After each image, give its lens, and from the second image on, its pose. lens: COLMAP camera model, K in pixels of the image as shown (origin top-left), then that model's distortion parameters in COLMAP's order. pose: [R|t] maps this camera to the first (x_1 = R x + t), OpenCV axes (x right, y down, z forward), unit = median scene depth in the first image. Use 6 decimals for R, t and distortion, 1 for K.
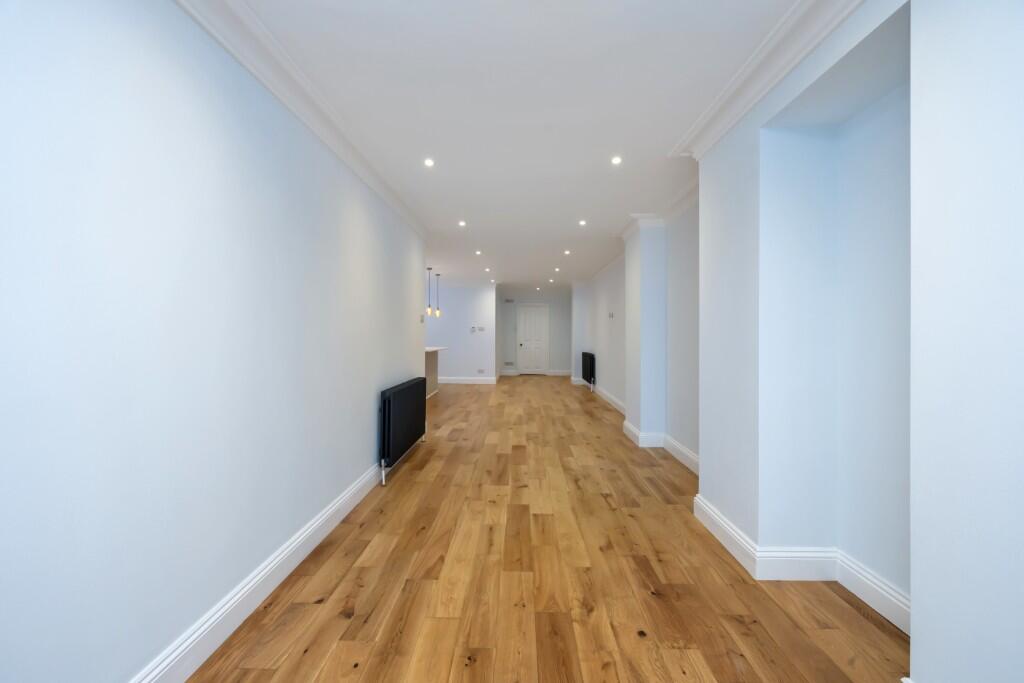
lens RADIAL K [[412.7, 0, 511.3], [0, 412.7, 338.0], [0, 0, 1]] dist [-0.000840, -0.000038]
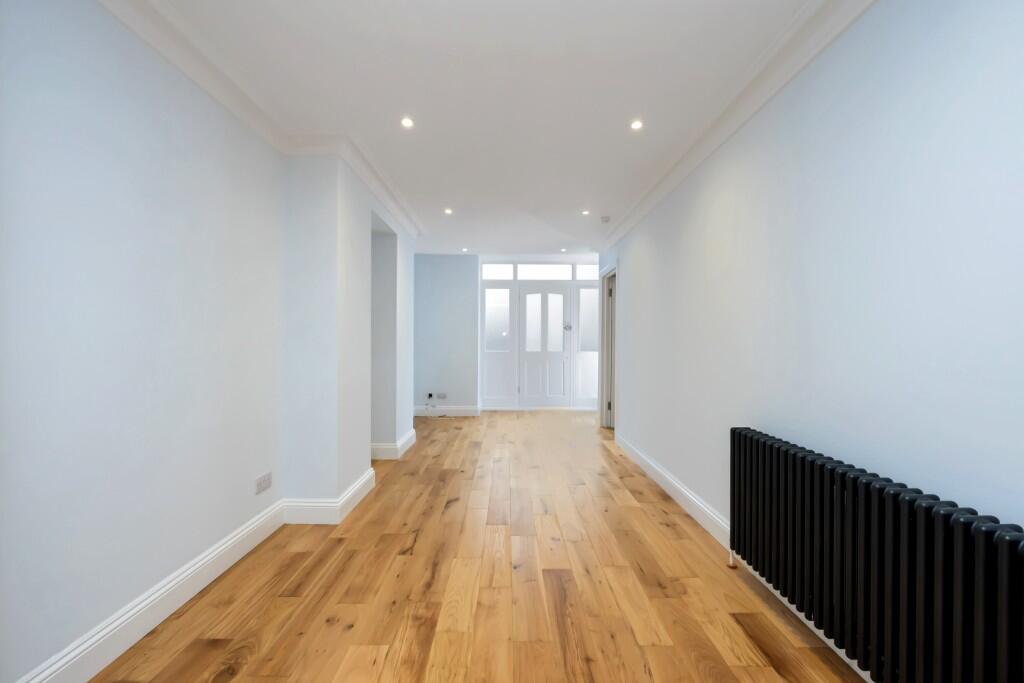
lens RADIAL K [[454.5, 0, 512.0], [0, 454.5, 341.5], [0, 0, 1]] dist [-0.000273, 0.000016]
pose [[-0.999398, -0.004040, -0.034457, 0.069745], [-0.004180, 0.999983, 0.004004, -0.000635], [0.034440, 0.004145, -0.999398, 1.809140]]
